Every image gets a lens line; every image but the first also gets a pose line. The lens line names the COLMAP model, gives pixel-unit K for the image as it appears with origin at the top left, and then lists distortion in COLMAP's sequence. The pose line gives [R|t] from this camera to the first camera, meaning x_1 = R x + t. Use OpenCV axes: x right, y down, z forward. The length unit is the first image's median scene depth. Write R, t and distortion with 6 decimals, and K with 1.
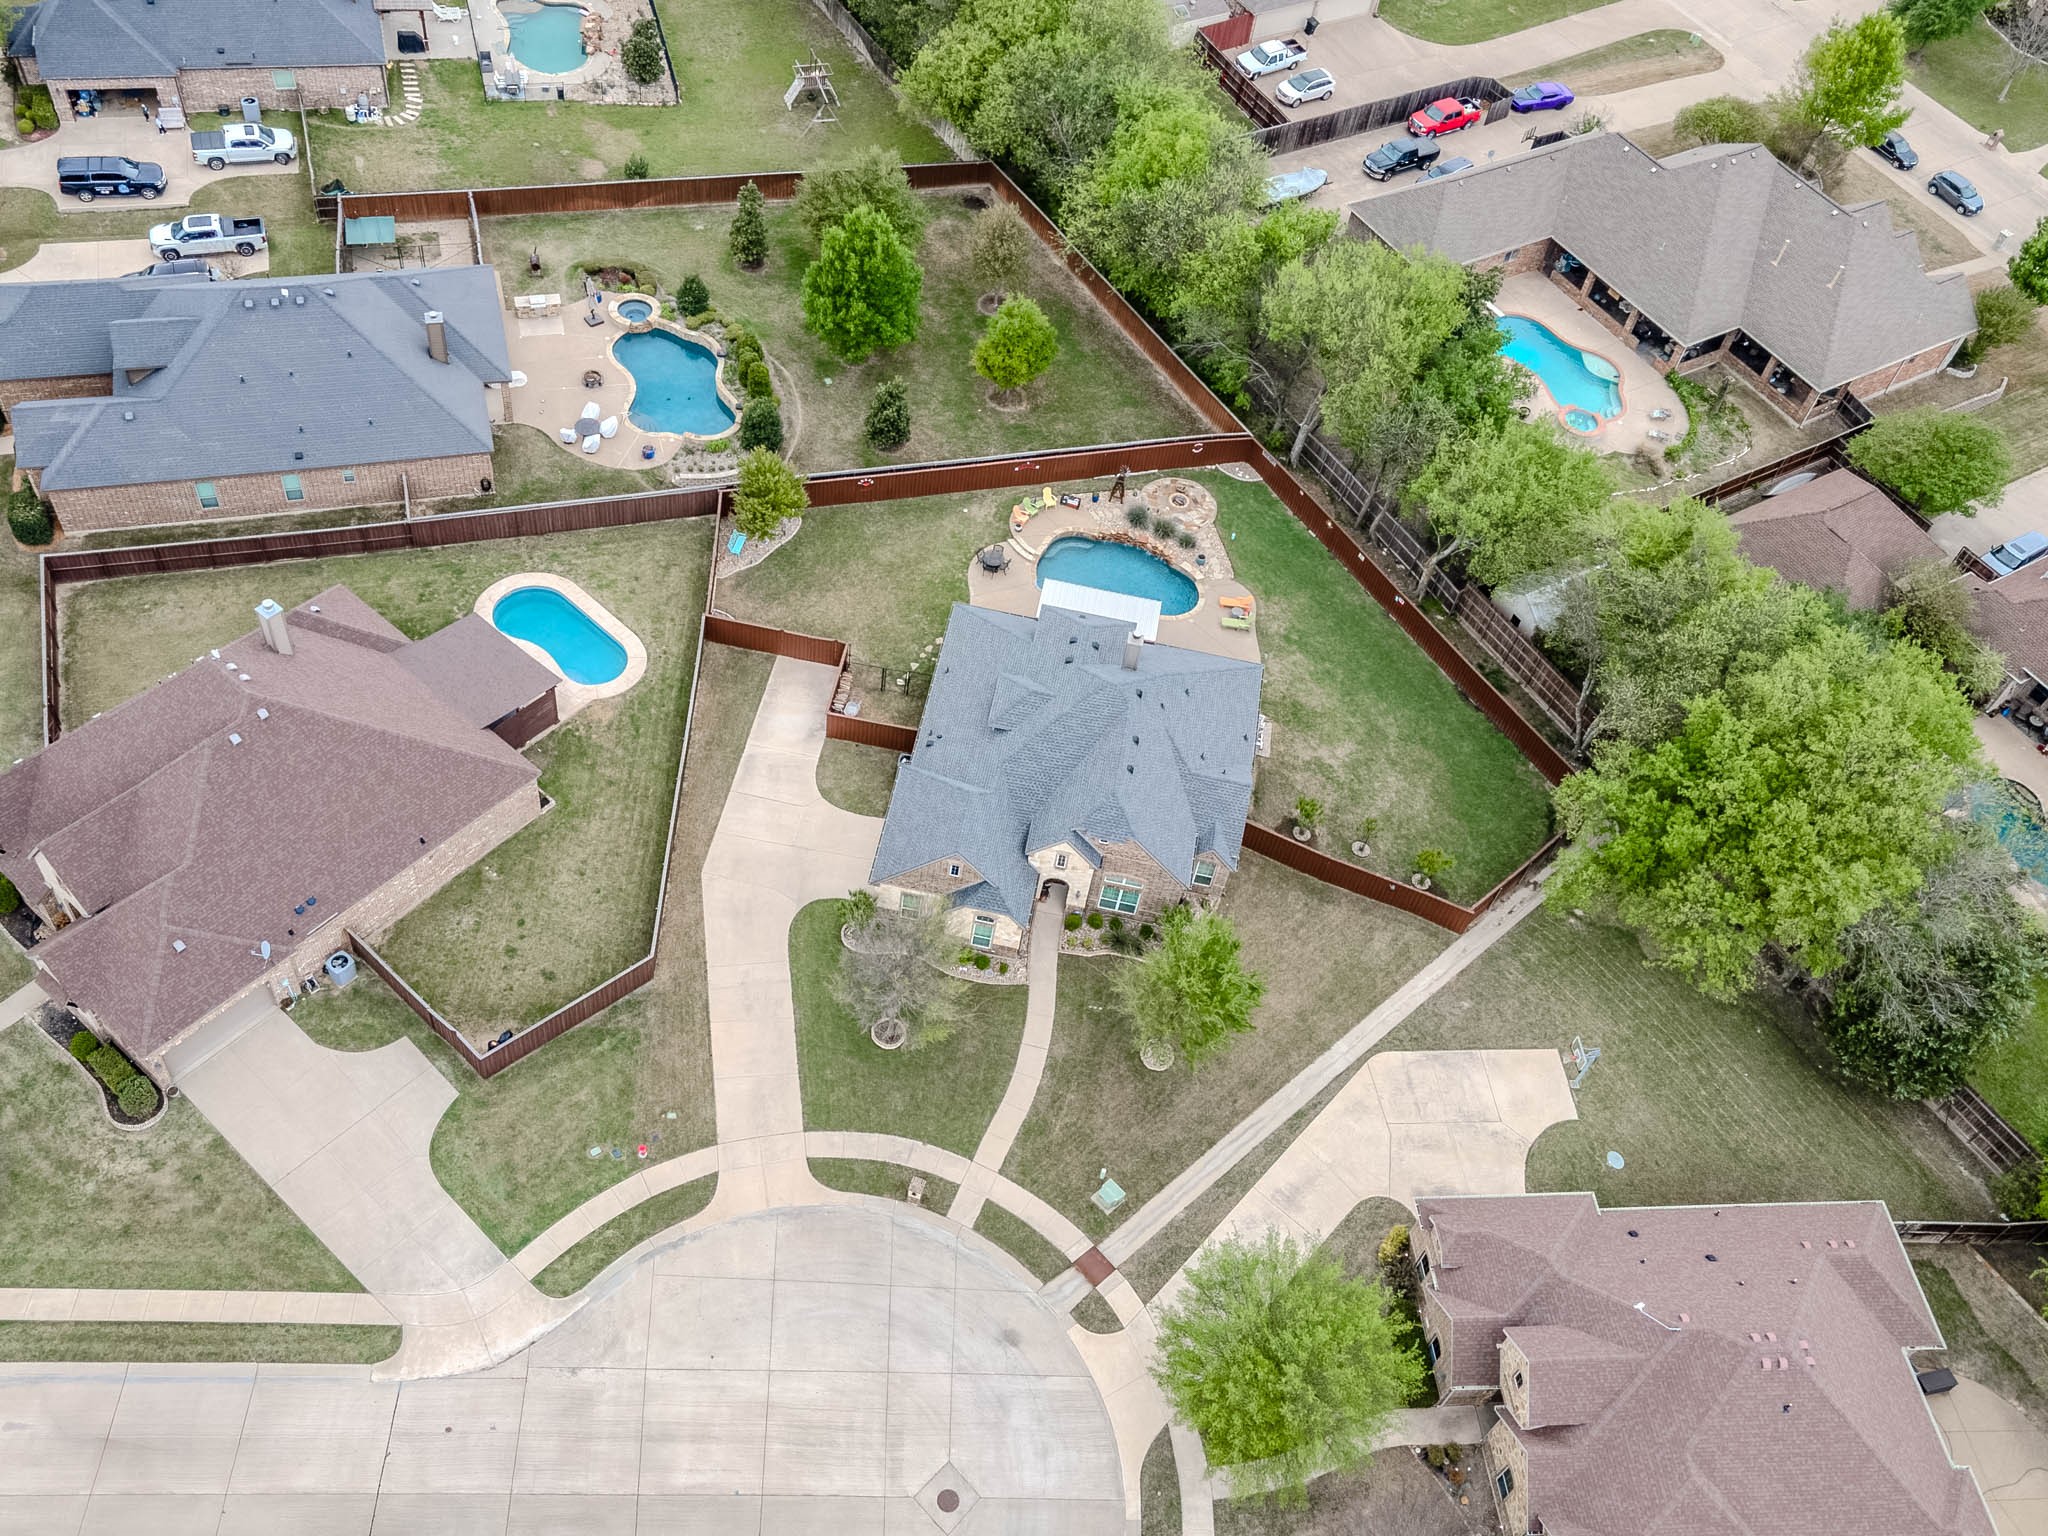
lens RADIAL K [[1684.5, 0, 1024.0], [0, 1684.5, 768.0], [0, 0, 1]] dist [0.009816, -0.006512]
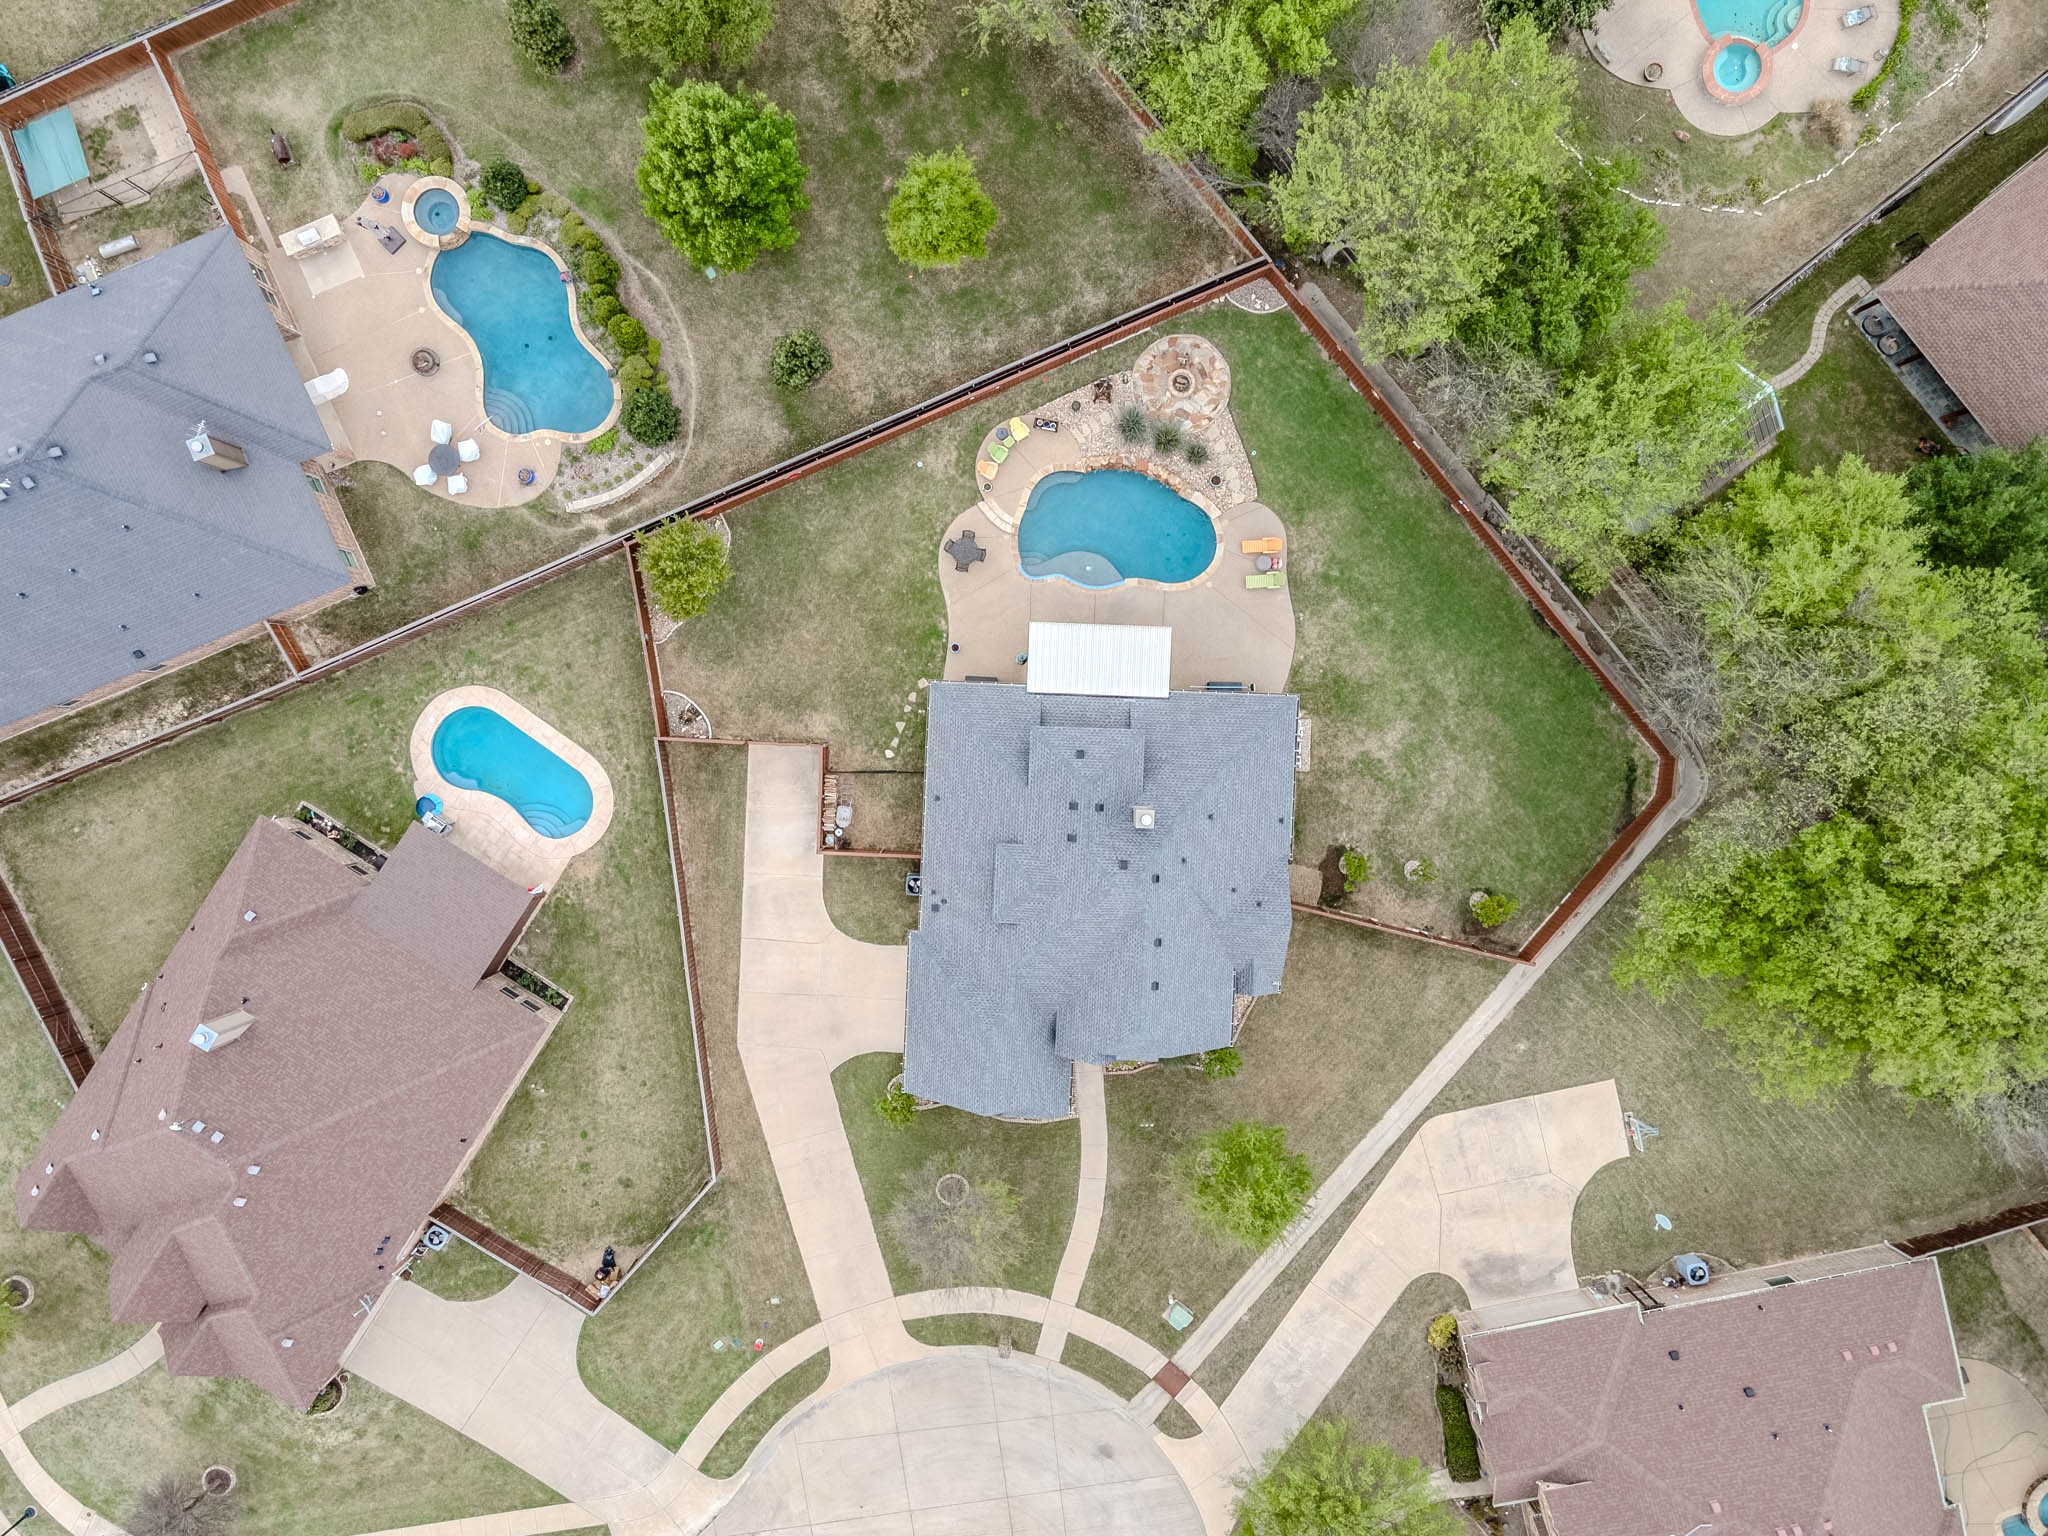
lens RADIAL K [[1446.5, 0, 1005.7], [0, 1446.5, 765.1], [0, 0, 1]] dist [-0.009279, 0.056540]
pose [[0.984328, -0.121136, -0.128157, 0.093396], [0.174820, 0.765723, 0.618956, -0.560081], [0.023155, -0.631661, 0.774899, 0.441601]]
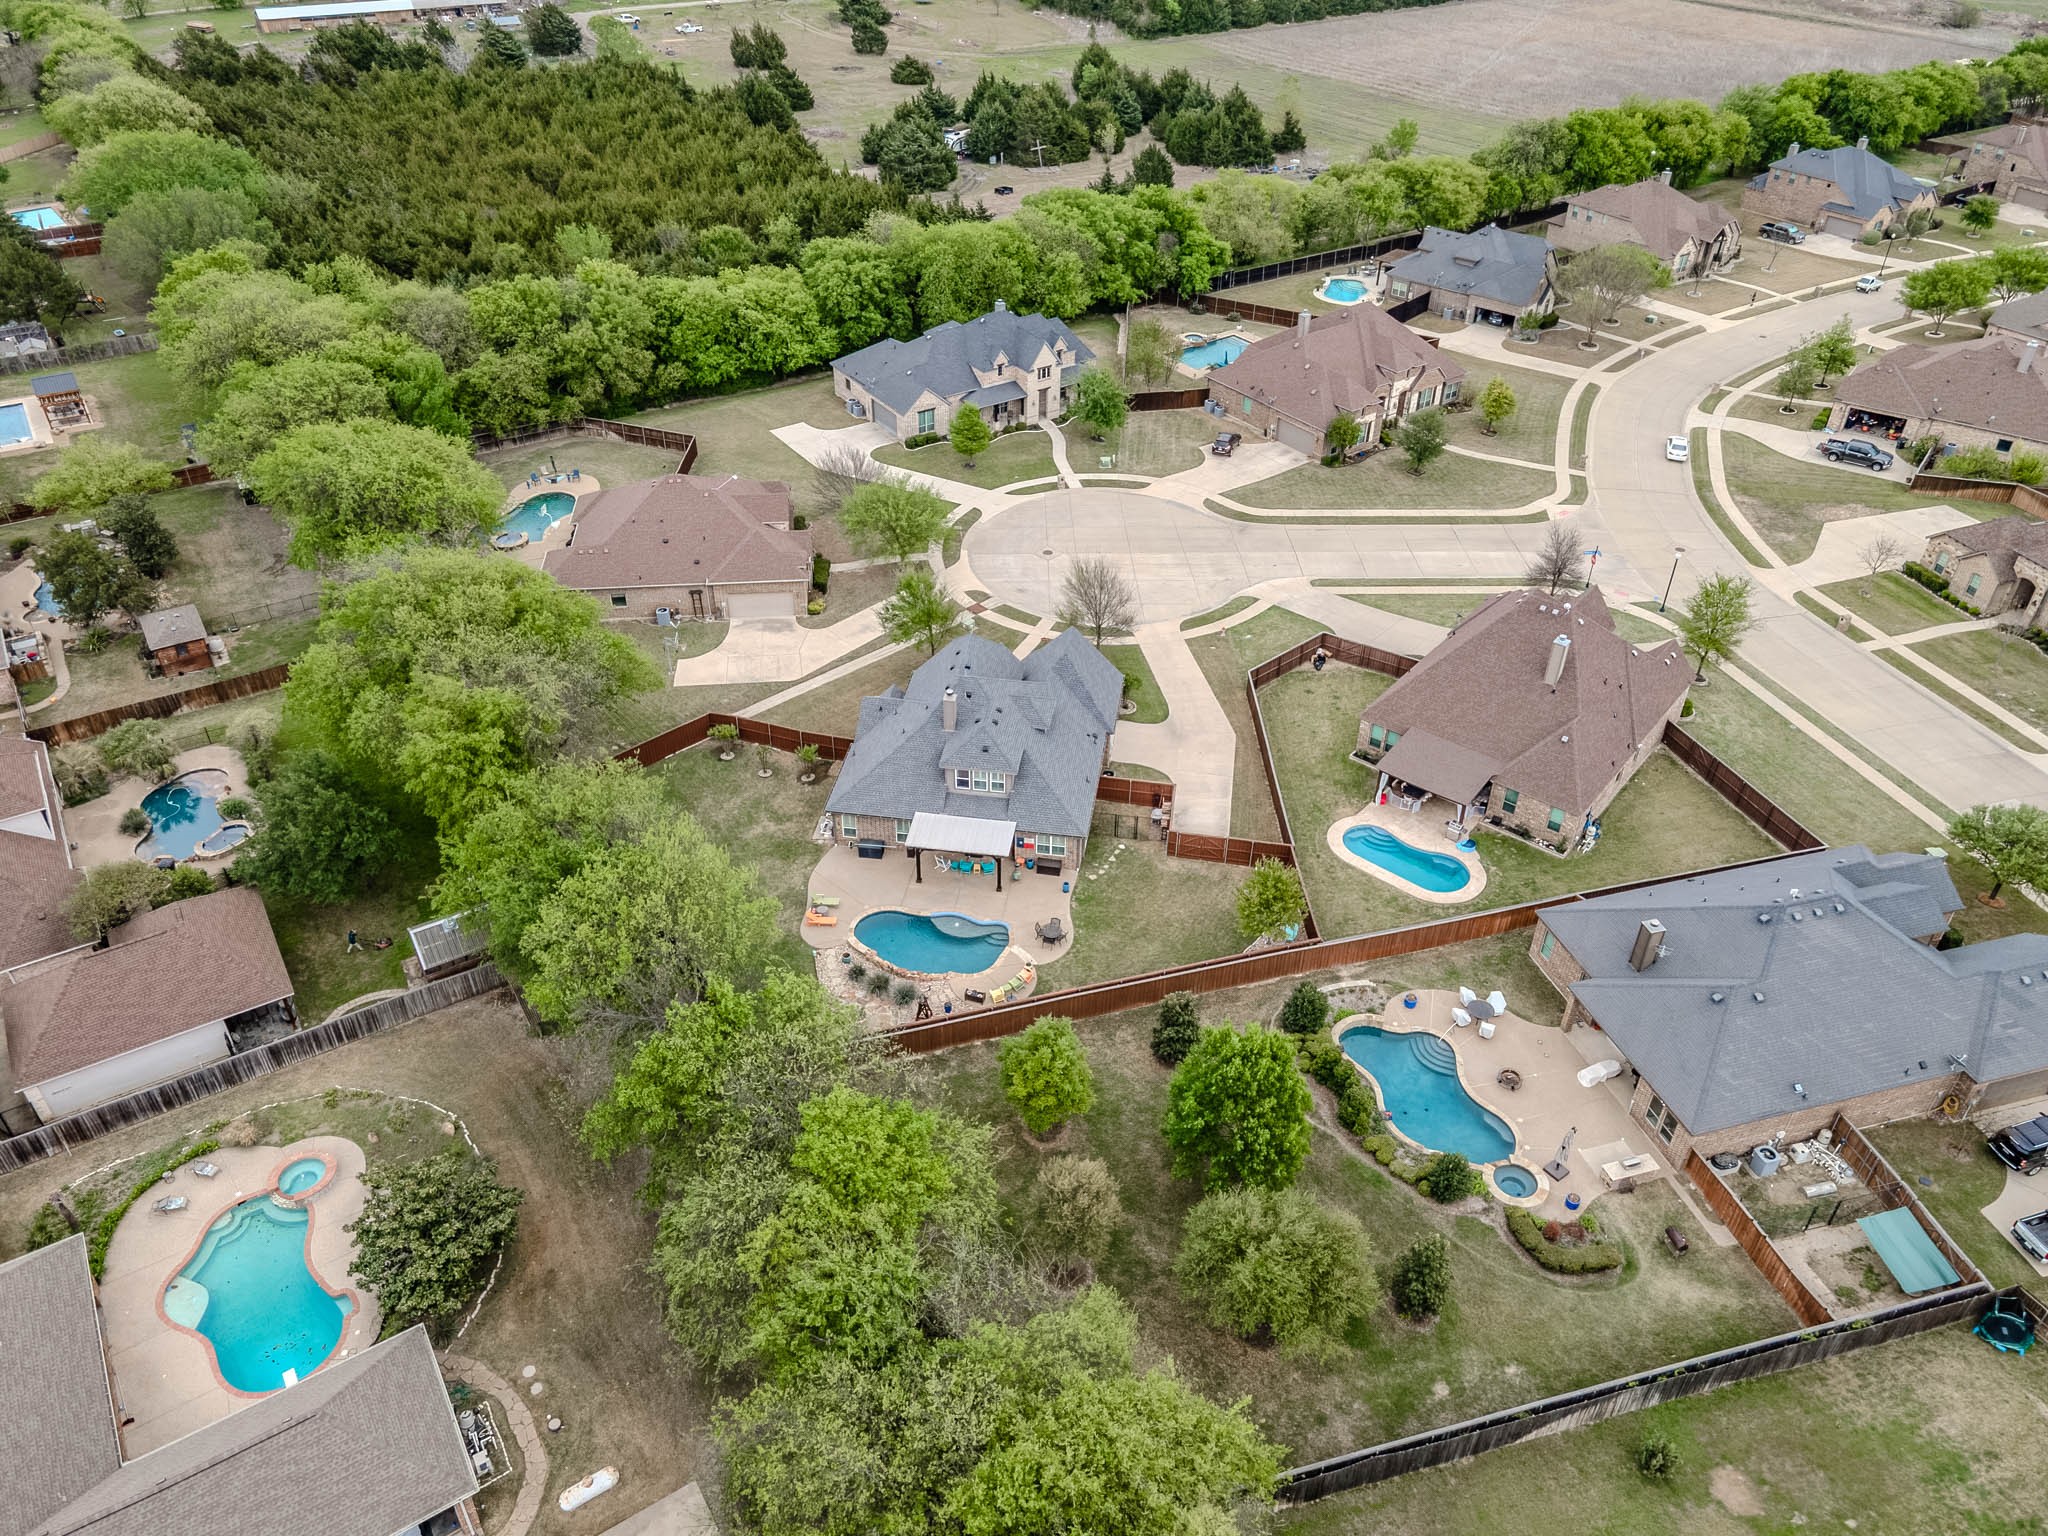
lens RADIAL K [[1496.9, 0, 984.5], [0, 1496.9, 762.2], [0, 0, 1]] dist [0.000827, 0.000216]
pose [[-0.993510, -0.096669, -0.059934, 0.104745], [-0.062132, 0.019881, 0.997870, -1.233833], [-0.095271, 0.995118, -0.025758, 1.074021]]
